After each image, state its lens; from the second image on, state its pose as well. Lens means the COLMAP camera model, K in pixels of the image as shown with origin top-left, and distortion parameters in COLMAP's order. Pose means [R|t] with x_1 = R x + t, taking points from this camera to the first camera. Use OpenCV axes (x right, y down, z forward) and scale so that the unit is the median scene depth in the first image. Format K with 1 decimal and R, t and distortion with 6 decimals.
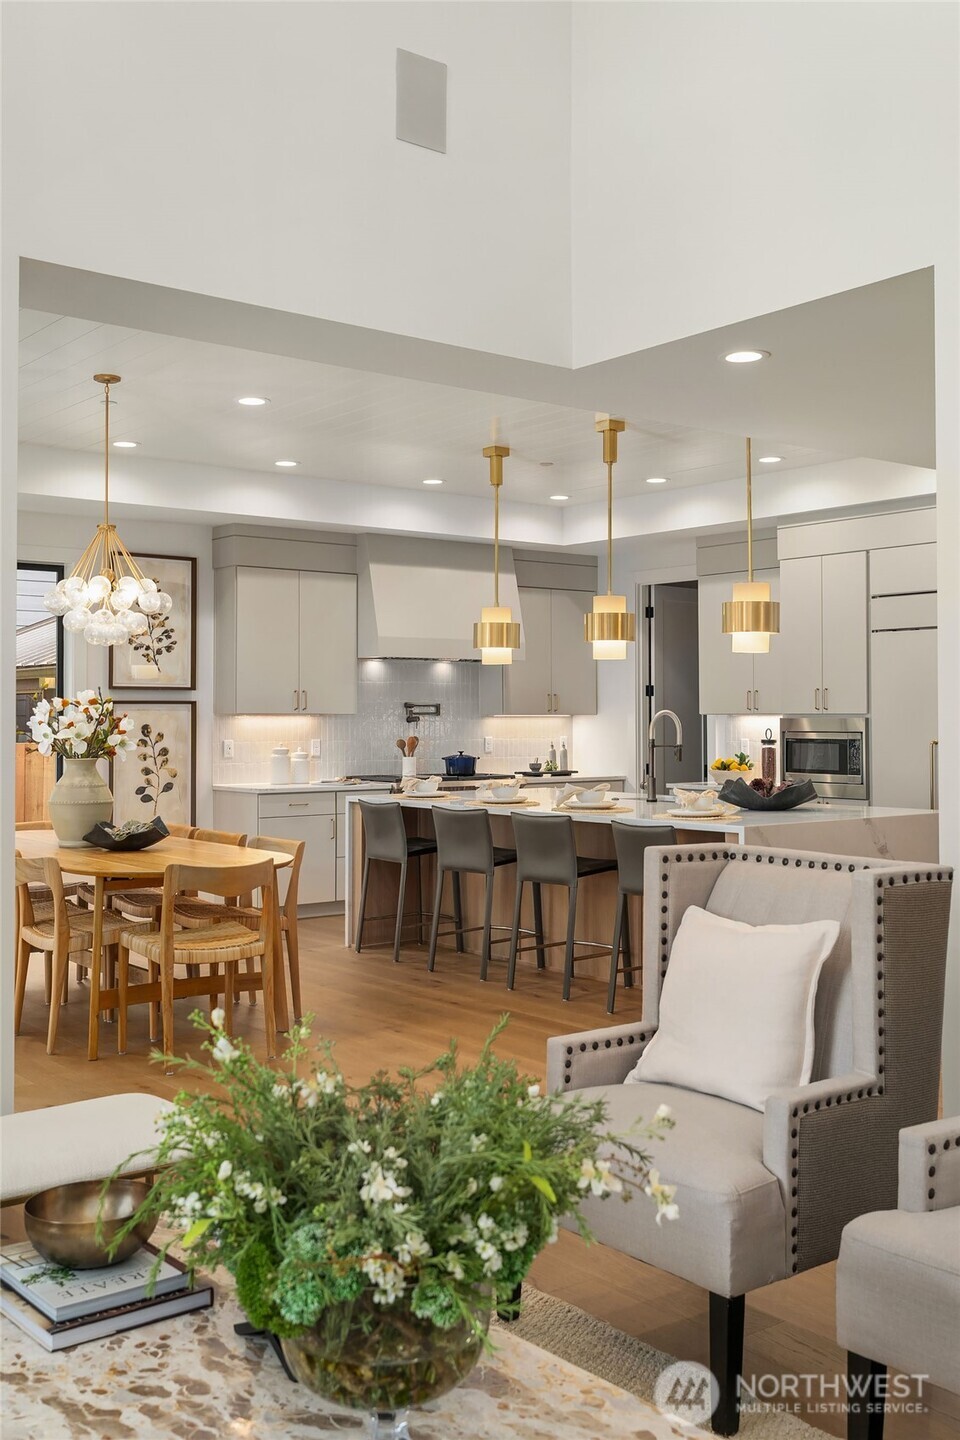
lens RADIAL K [[1595.9, 0, 480.0], [0, 1595.9, 720.0], [0, 0, 1]] dist [-0.003454, -0.001050]
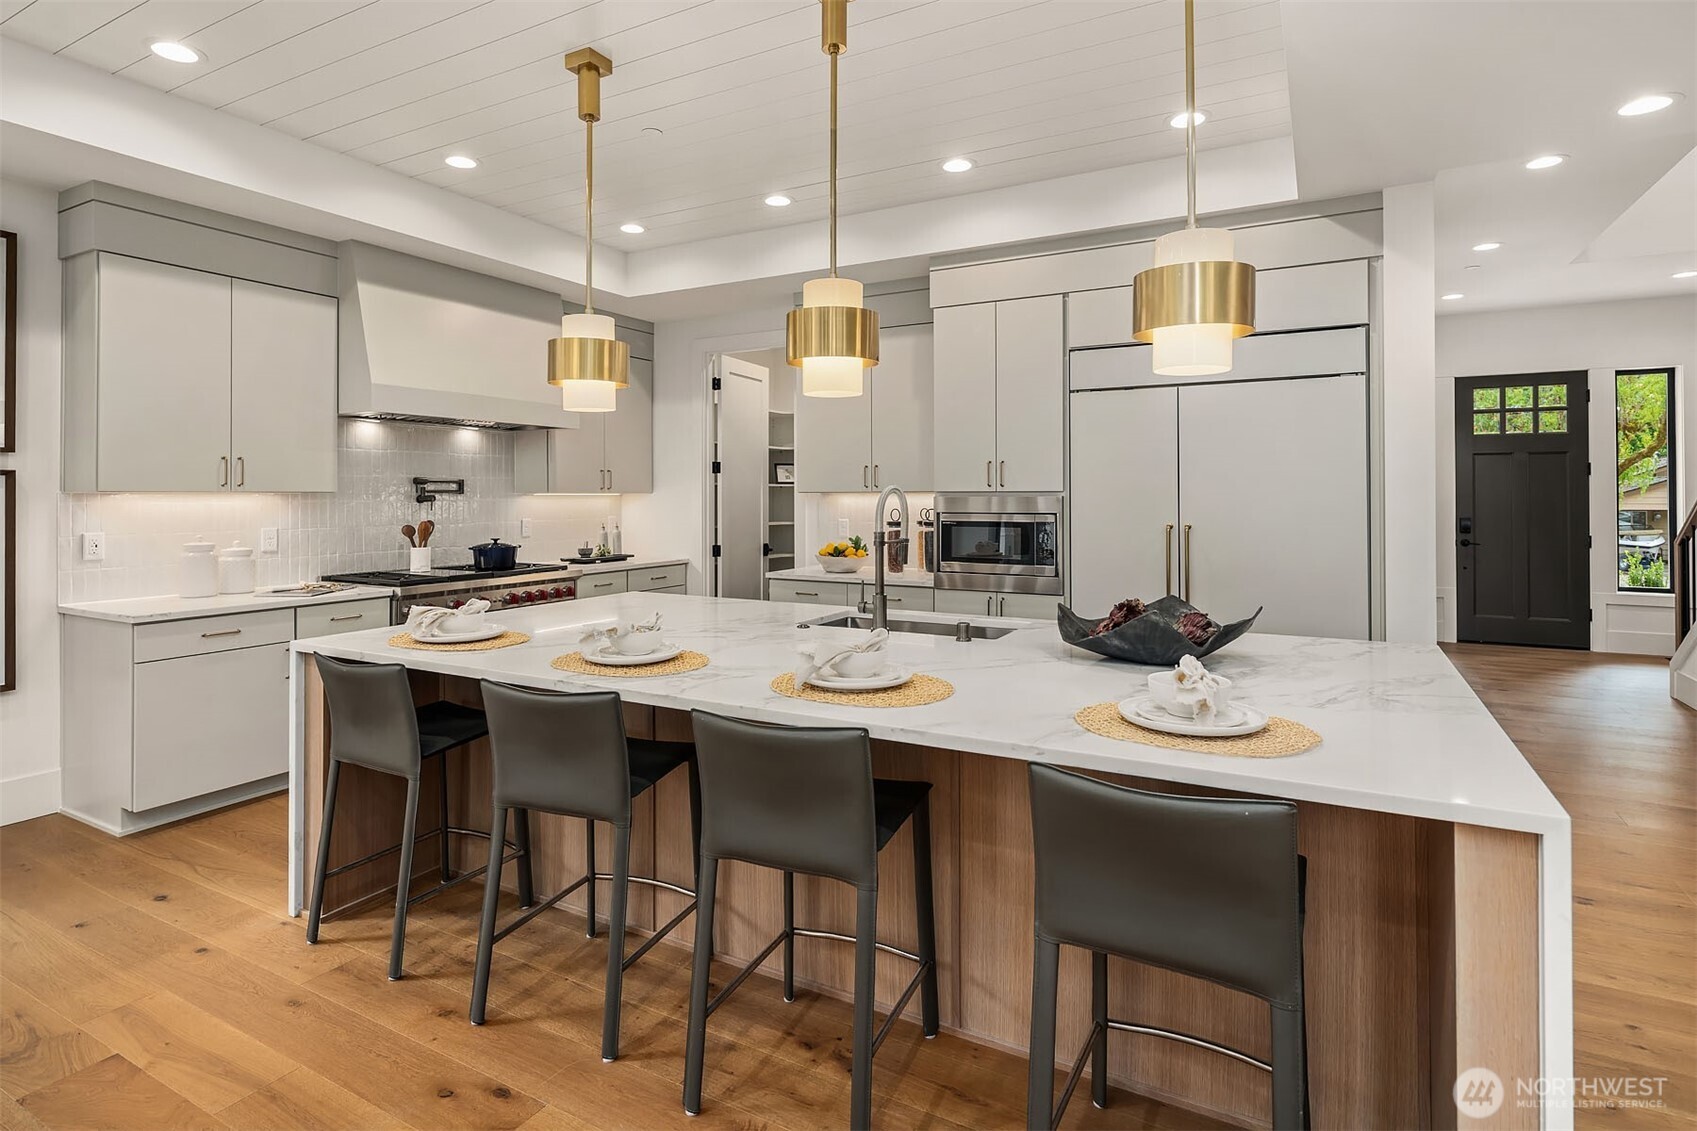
lens RADIAL K [[810.4, 0, 880.3], [0, 810.4, 488.6], [0, 0, 1]] dist [0.000667, 0.000373]
pose [[0.888200, 0.003309, 0.459445, -0.028099], [0.001113, 0.999956, -0.009354, -0.001514], [-0.459455, 0.008819, 0.888157, 0.569955]]
